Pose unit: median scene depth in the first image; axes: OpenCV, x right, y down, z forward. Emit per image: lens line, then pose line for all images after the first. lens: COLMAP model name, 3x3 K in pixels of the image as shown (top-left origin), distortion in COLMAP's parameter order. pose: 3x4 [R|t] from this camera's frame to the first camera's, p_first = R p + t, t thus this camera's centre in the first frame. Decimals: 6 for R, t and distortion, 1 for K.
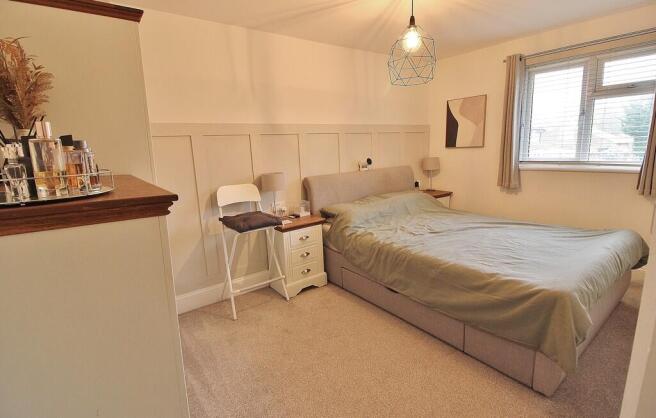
lens RADIAL K [[316.7, 0, 328.0], [0, 316.7, 209.0], [0, 0, 1]] dist [-0.000093, -0.000318]
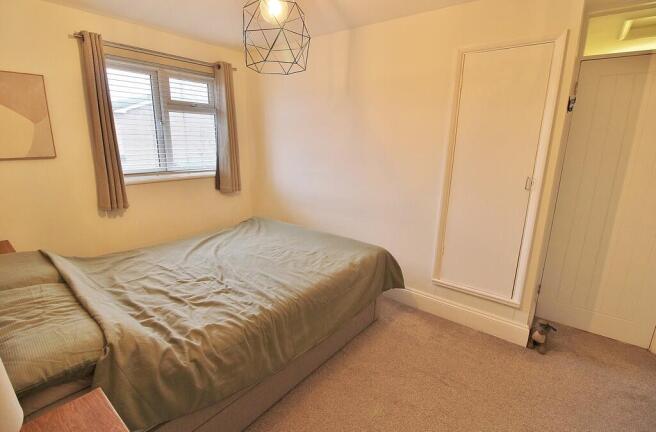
lens RADIAL K [[307.4, 0, 328.0], [0, 307.4, 216.0], [0, 0, 1]] dist [0.002432, -0.009967]
pose [[-0.244615, -0.195642, 0.949678, -0.334902], [0.183284, 0.952446, 0.243422, -0.171968], [-0.952140, 0.233605, -0.197124, 0.802619]]
